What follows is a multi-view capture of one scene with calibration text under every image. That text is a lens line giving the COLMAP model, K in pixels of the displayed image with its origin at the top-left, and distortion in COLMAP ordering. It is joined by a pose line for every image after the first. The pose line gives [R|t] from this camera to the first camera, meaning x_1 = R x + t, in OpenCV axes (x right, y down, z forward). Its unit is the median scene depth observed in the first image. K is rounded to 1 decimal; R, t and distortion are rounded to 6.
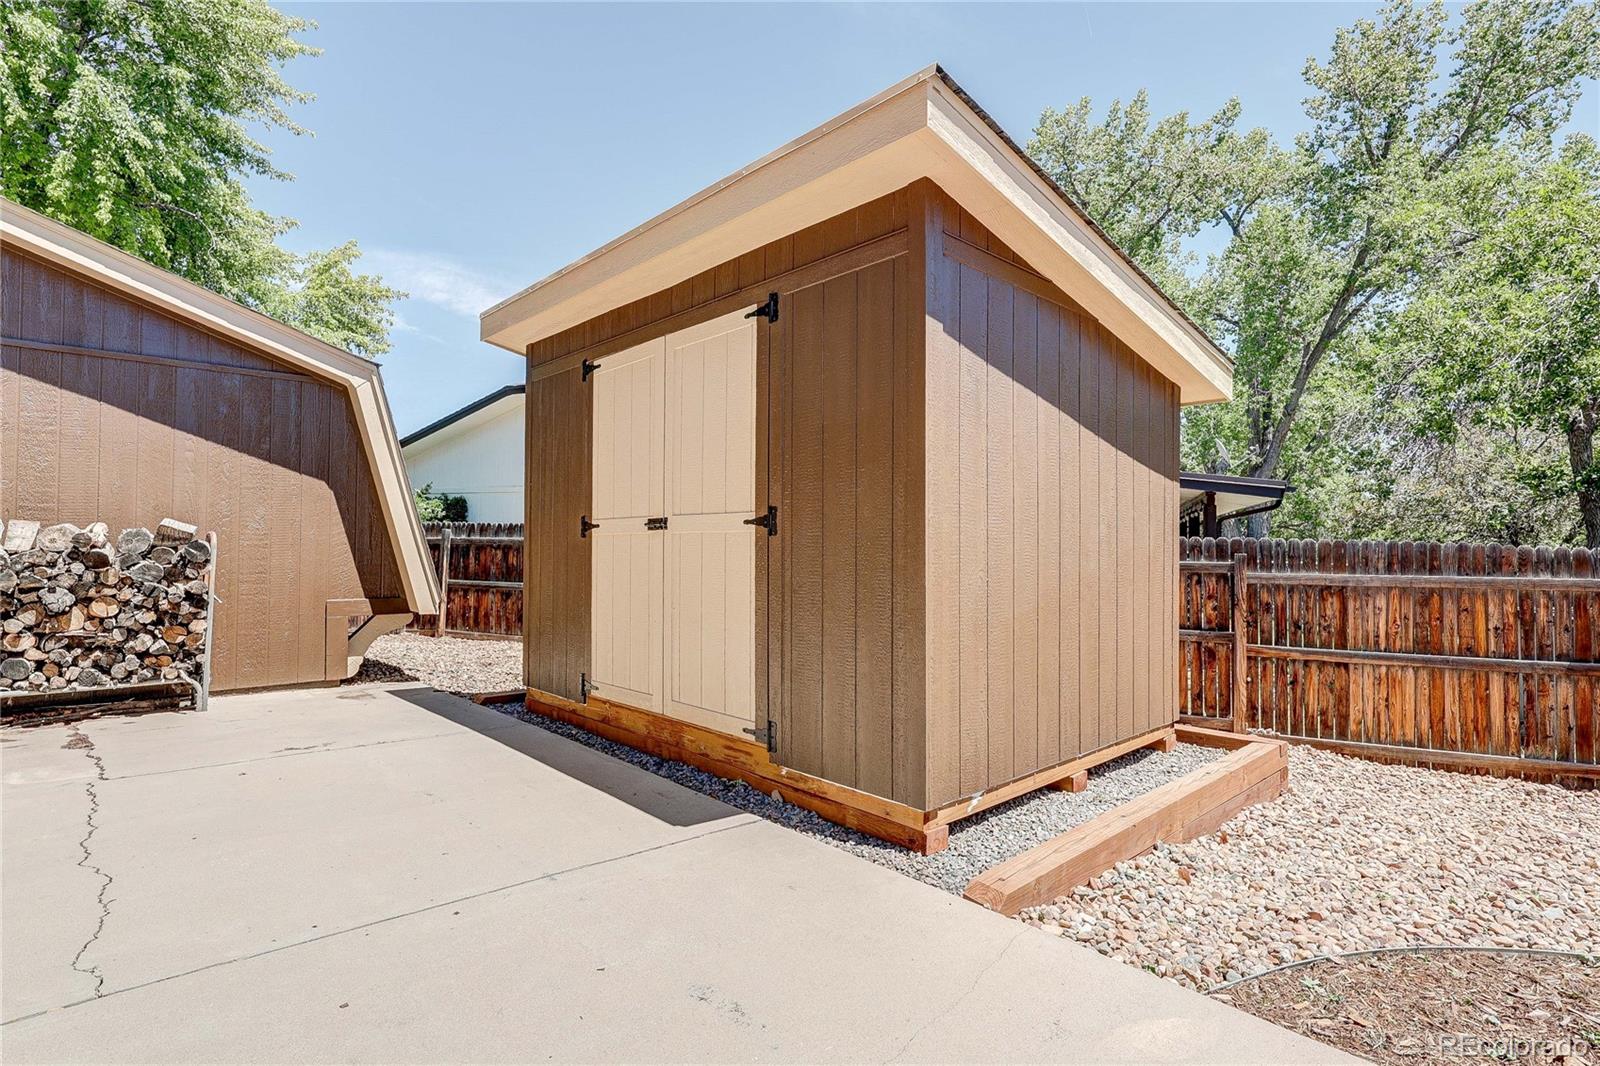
lens RADIAL K [[748.4, 0, 807.7], [0, 748.4, 533.2], [0, 0, 1]] dist [0.000709, -0.000047]
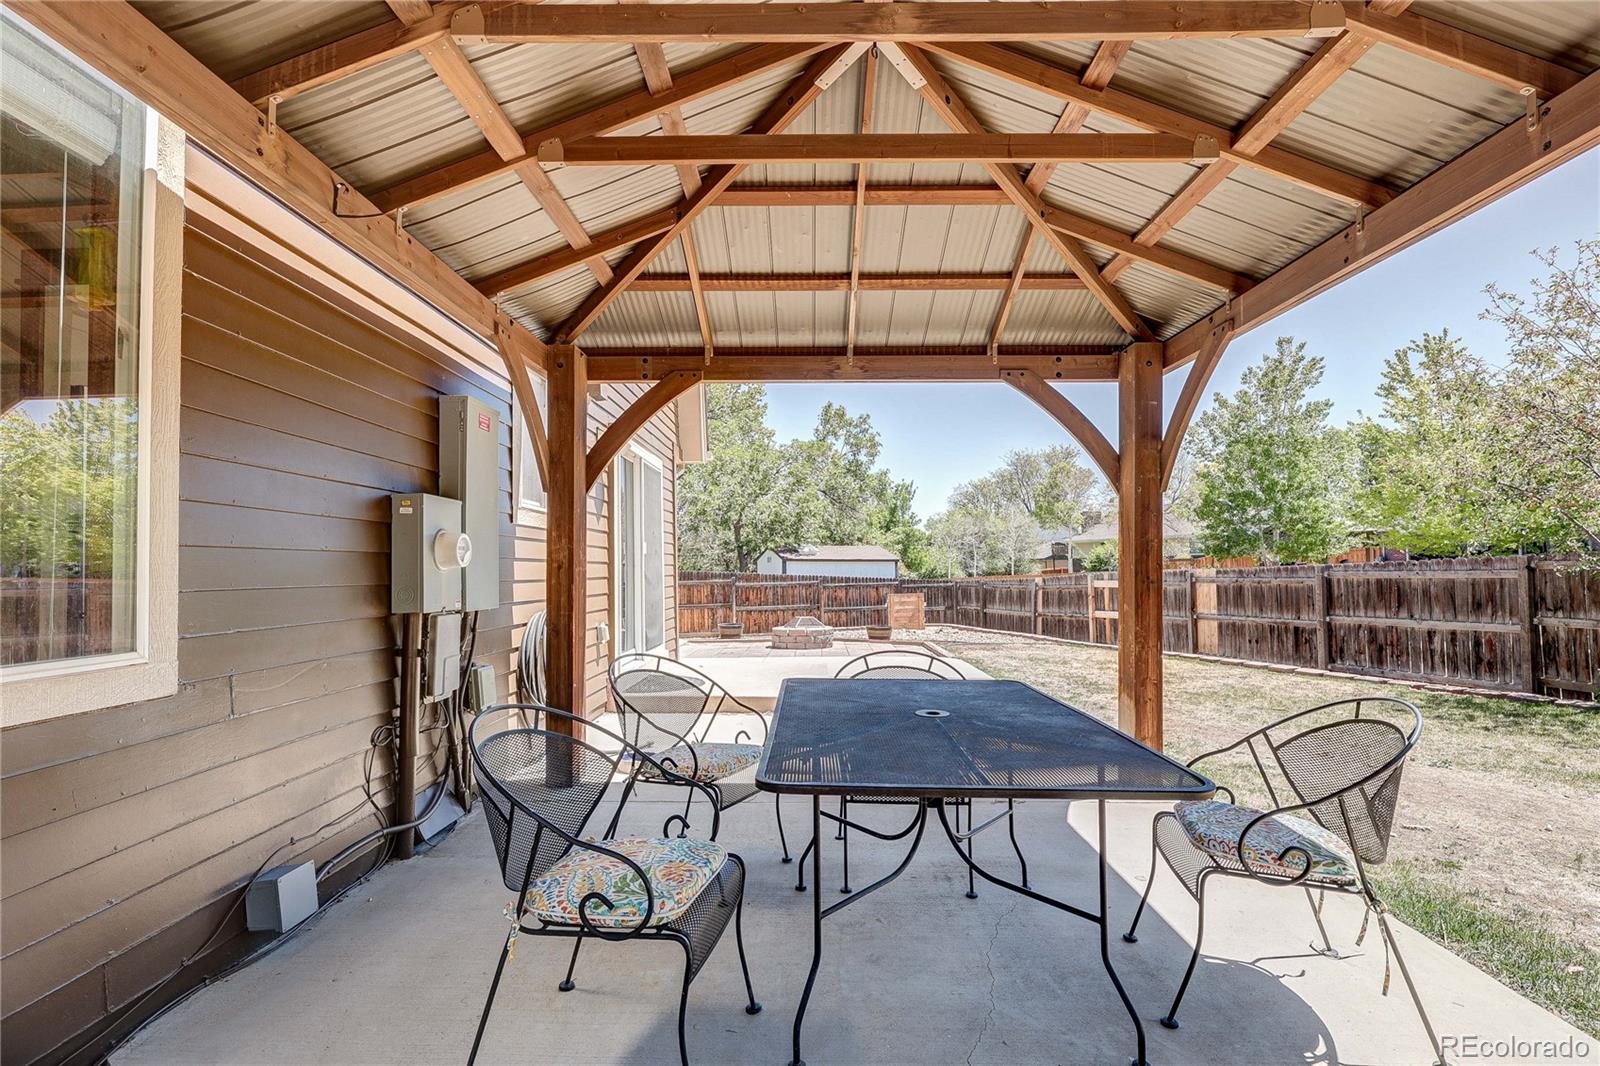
lens RADIAL K [[748.4, 0, 801.1], [0, 748.4, 540.1], [0, 0, 1]] dist [0.000709, -0.000047]
pose [[0.685987, 0.009913, 0.727546, -1.250086], [0.007701, 0.999752, -0.020882, -0.050888], [-0.727573, 0.019928, 0.685741, -1.637585]]
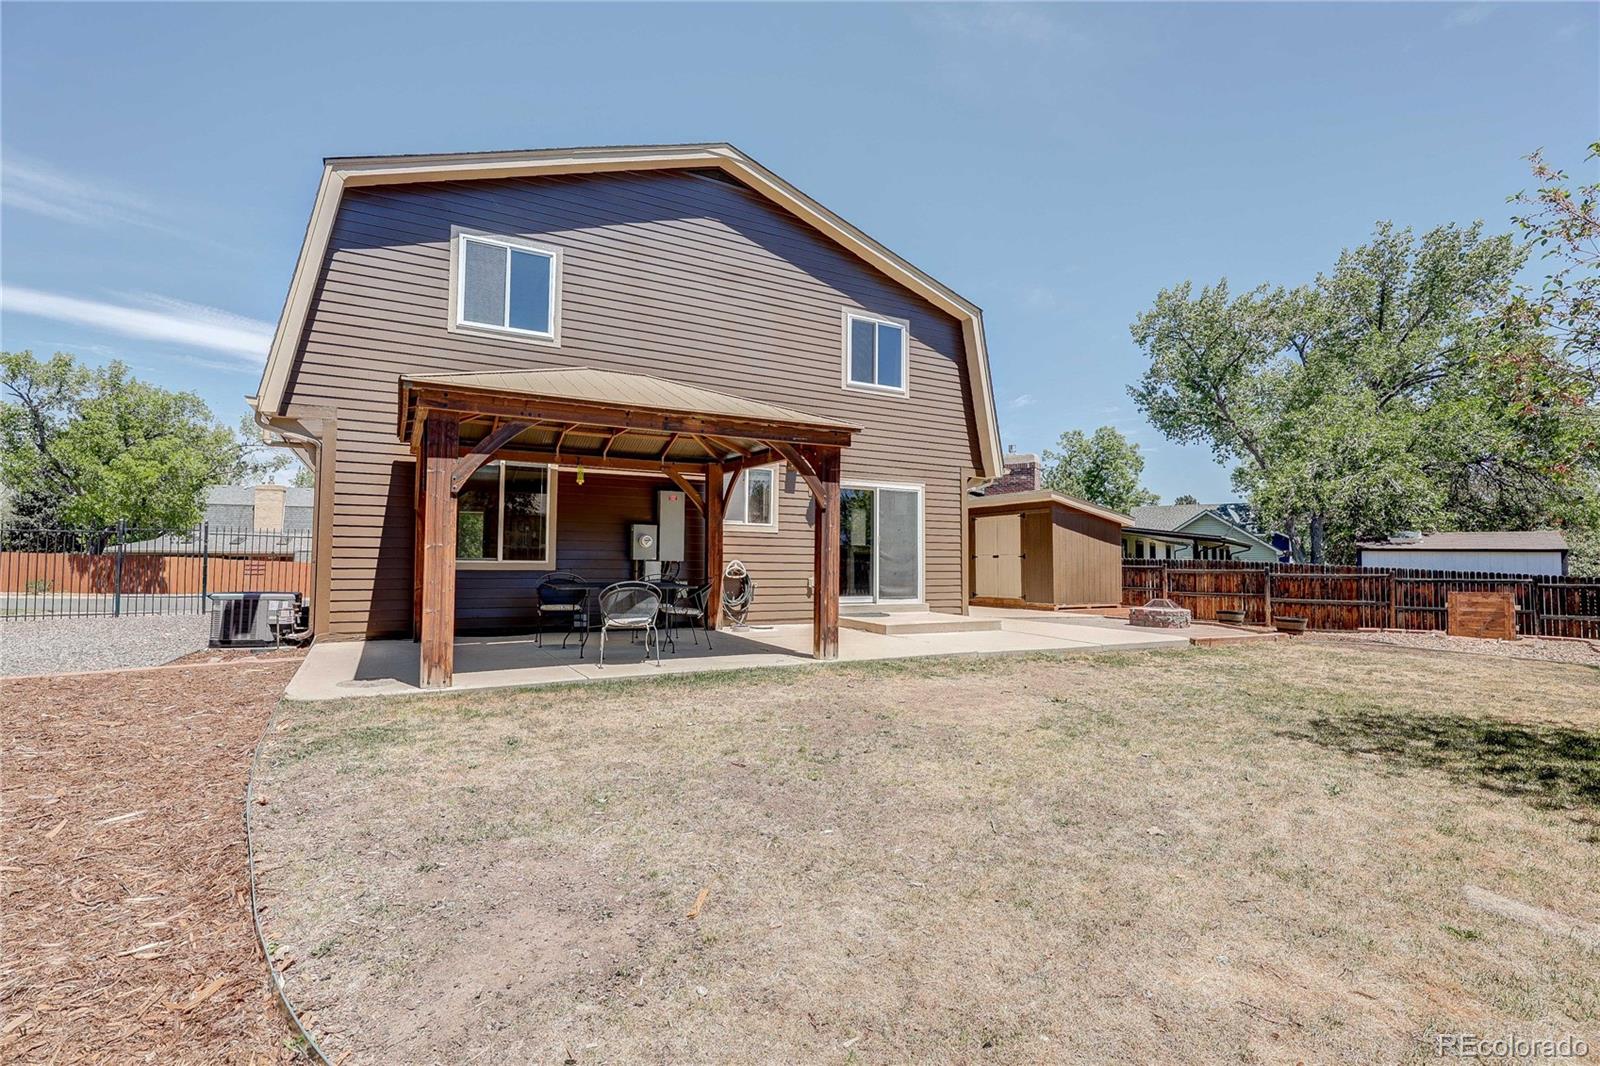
lens RADIAL K [[748.4, 0, 804.5], [0, 748.4, 533.5], [0, 0, 1]] dist [0.000709, -0.000047]
pose [[0.970716, -0.012367, -0.239912, -0.173740], [0.005995, 0.999610, -0.027269, -0.026475], [0.240155, 0.025032, 0.970412, -2.772278]]
